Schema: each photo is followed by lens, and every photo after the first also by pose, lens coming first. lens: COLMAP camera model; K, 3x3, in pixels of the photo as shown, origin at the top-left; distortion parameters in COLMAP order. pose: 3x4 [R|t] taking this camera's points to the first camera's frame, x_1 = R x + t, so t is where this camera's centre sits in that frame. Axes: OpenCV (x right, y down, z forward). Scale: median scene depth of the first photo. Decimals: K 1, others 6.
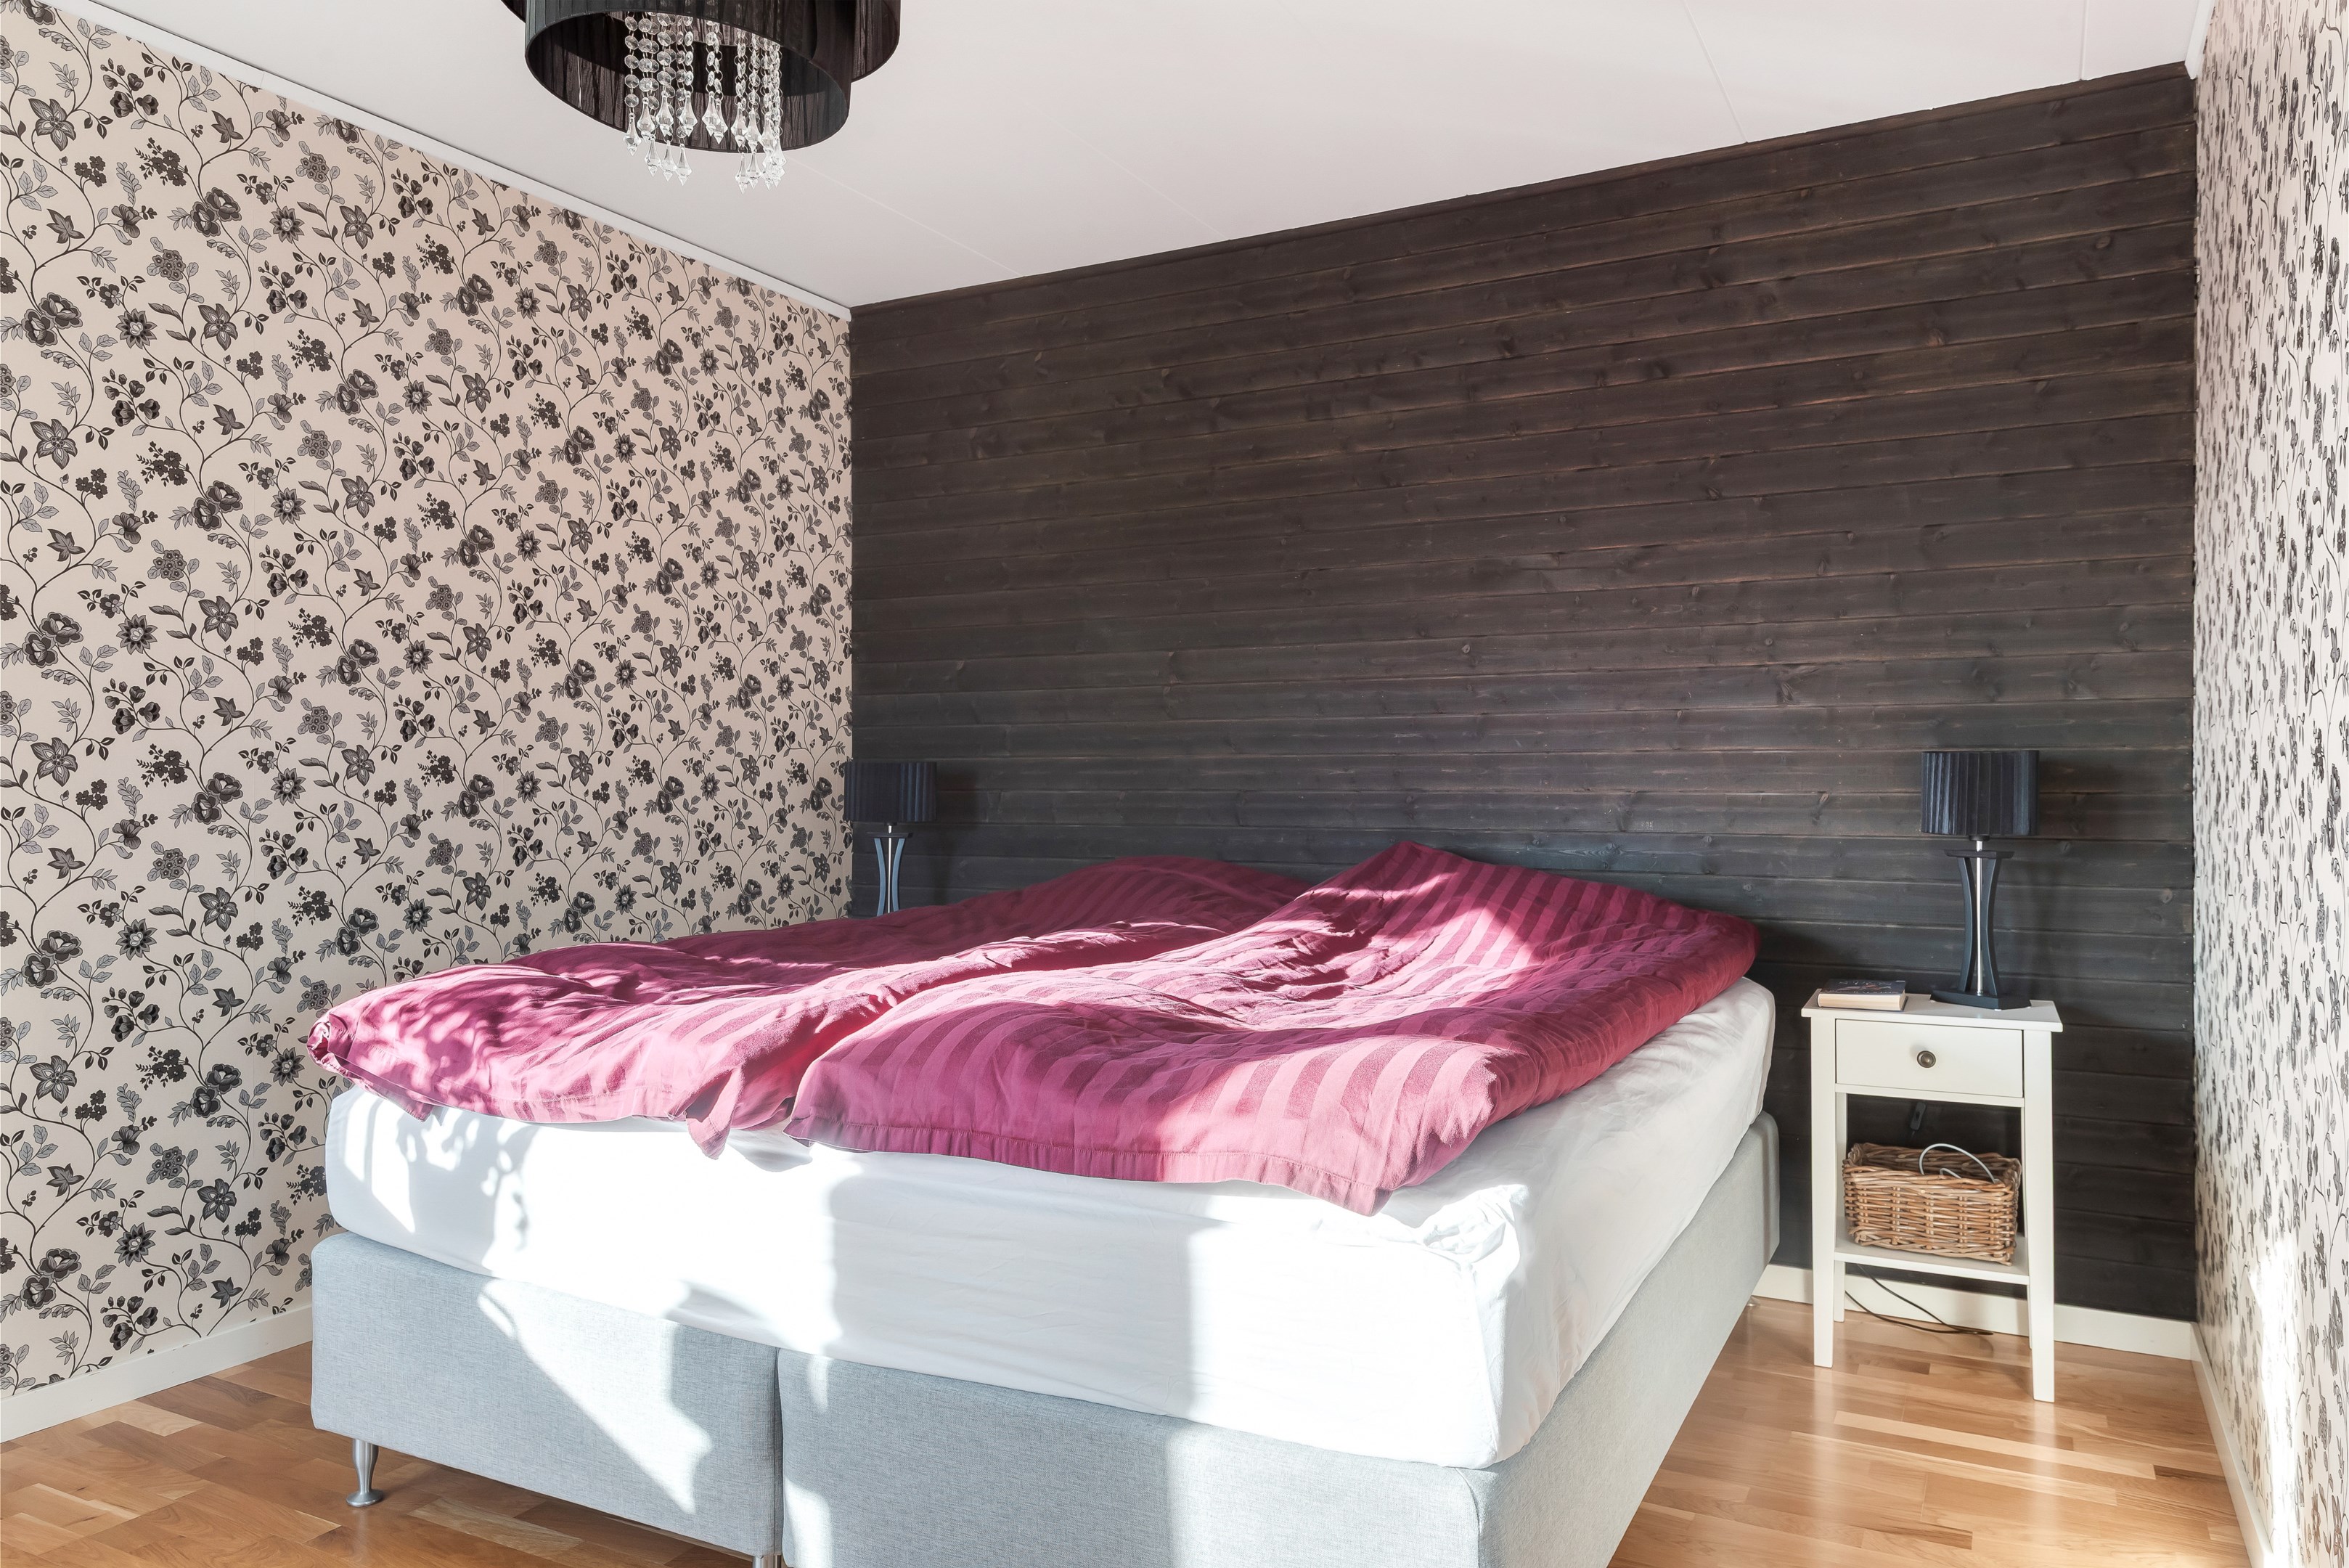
lens RADIAL K [[1583.6, 0, 1175.4], [0, 1583.6, 782.7], [0, 0, 1]] dist [0.020637, -0.001230]
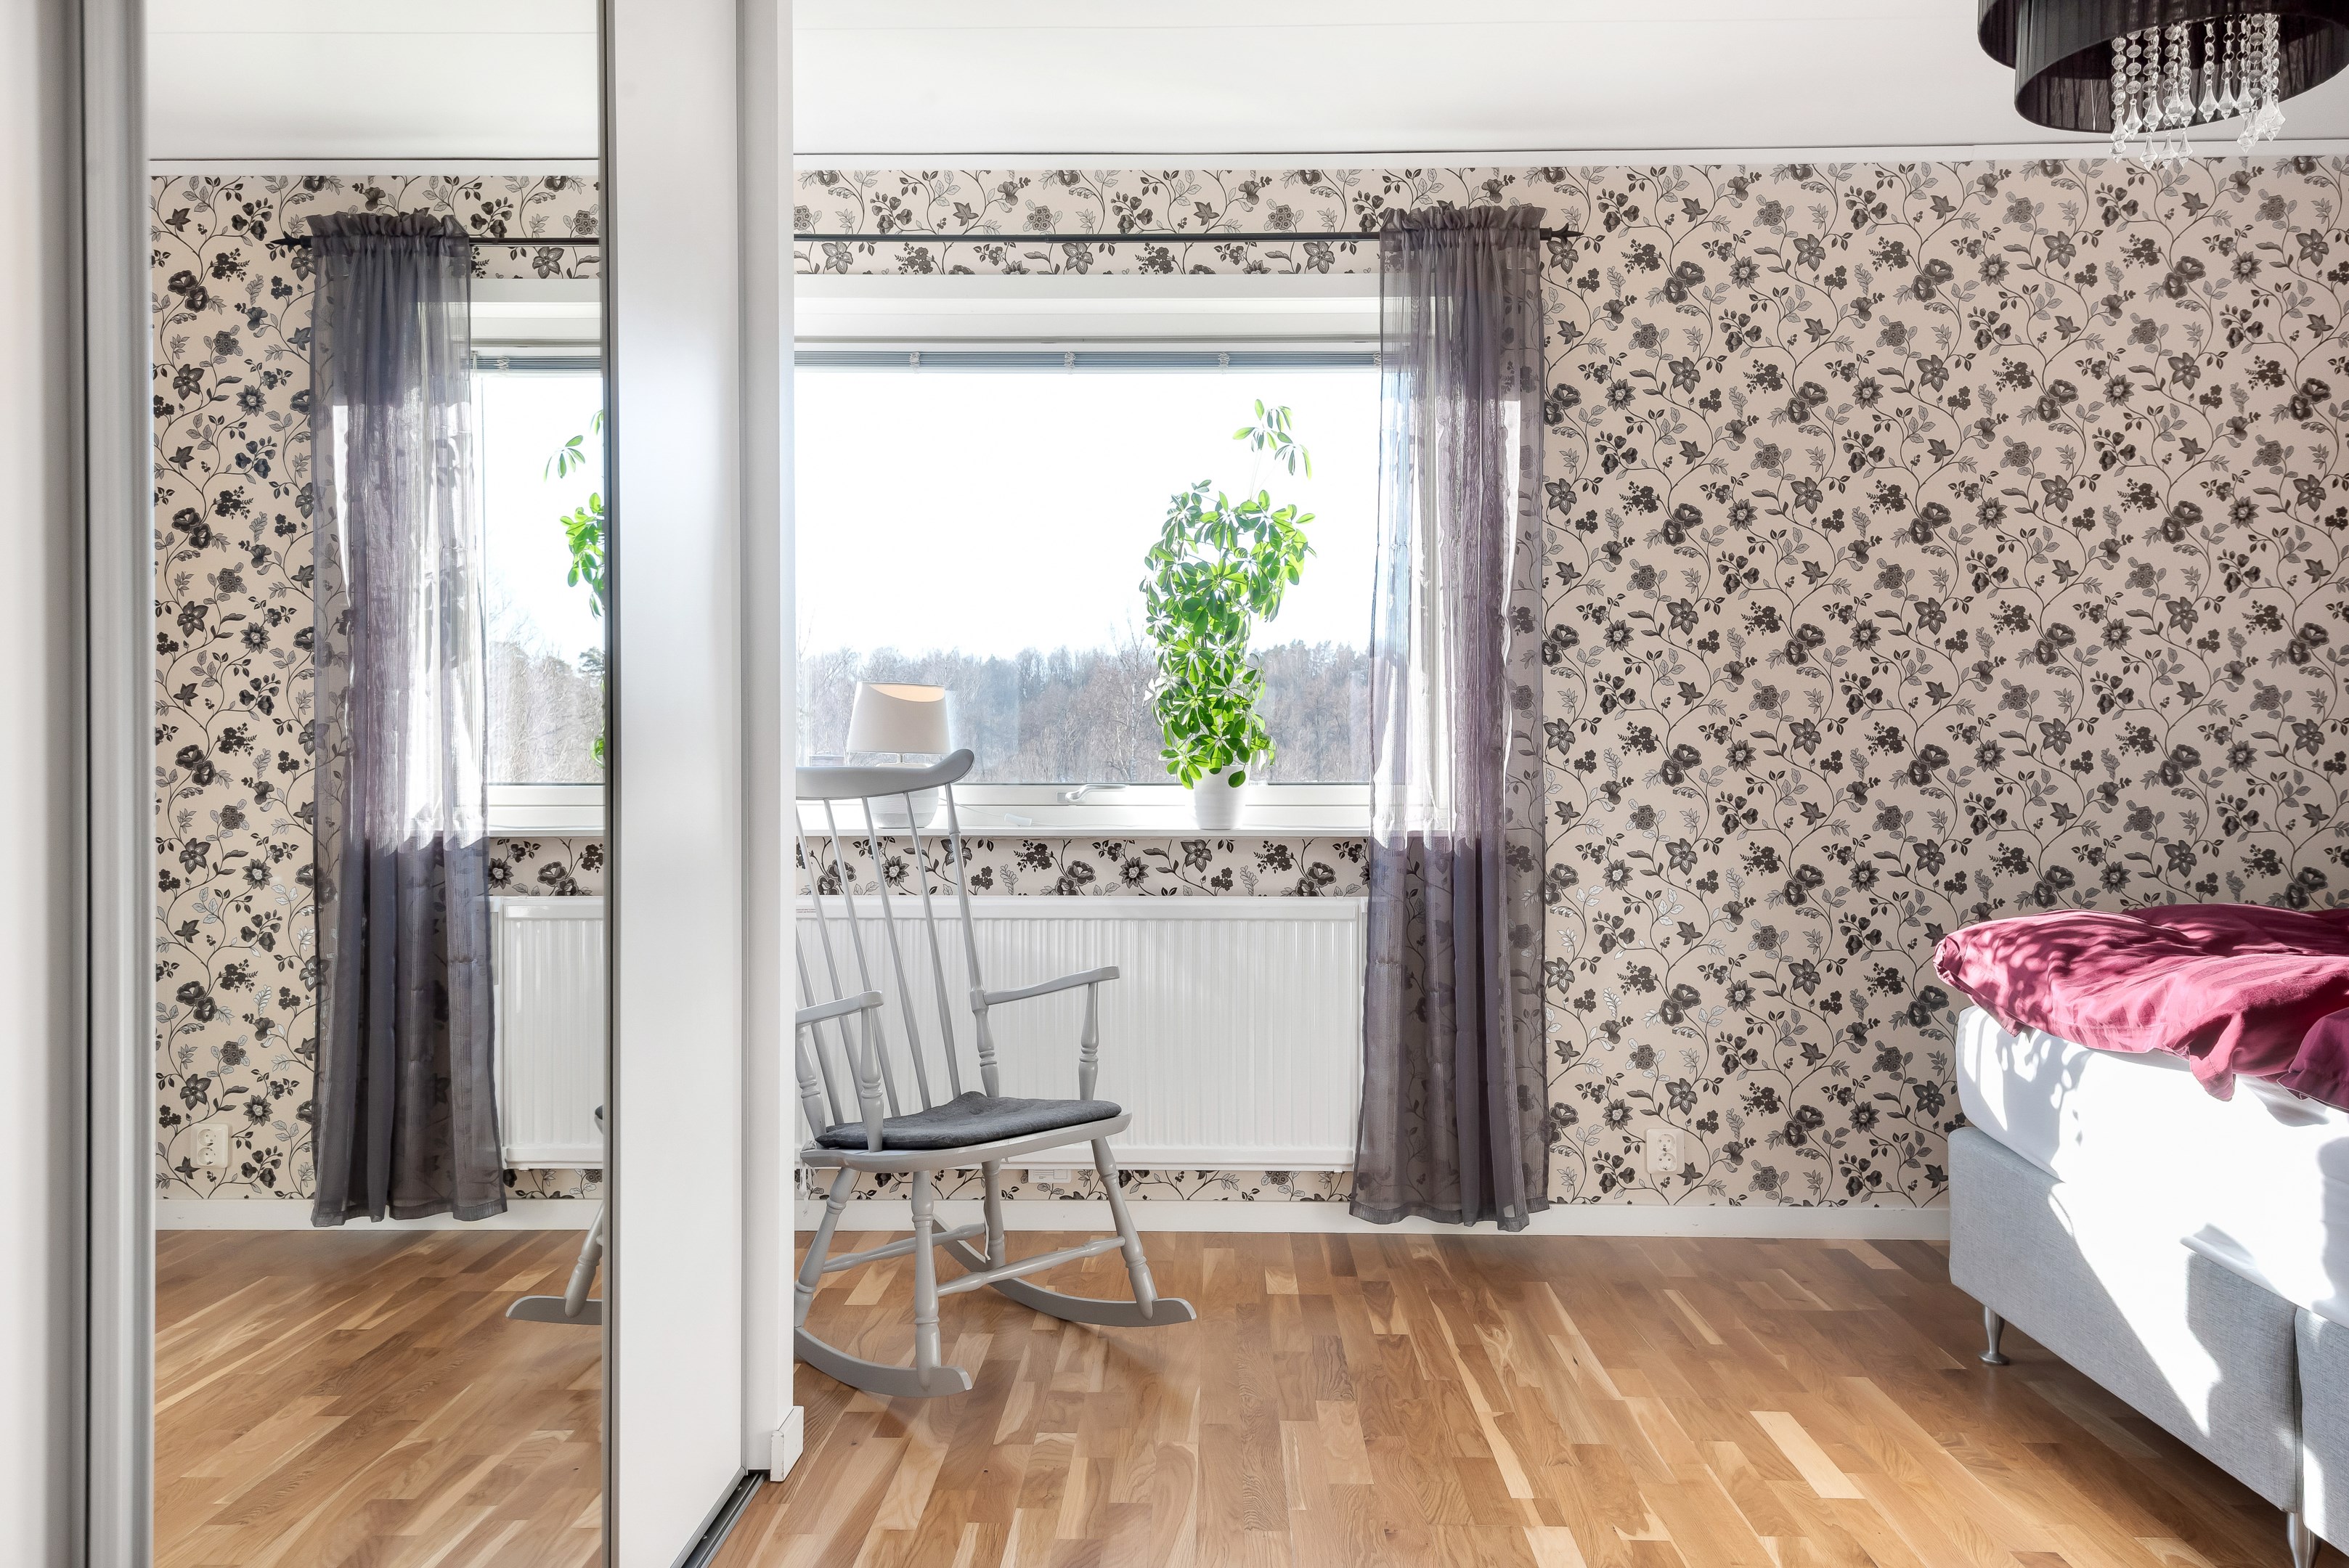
lens RADIAL K [[1583.4, 0, 1176.4], [0, 1583.4, 782.7], [0, 0, 1]] dist [0.020637, -0.001230]
pose [[0.445021, 0.003742, -0.895512, 0.231430], [-0.001101, 0.999993, 0.003631, 0.019682], [0.895519, -0.000630, 0.445022, -0.046306]]
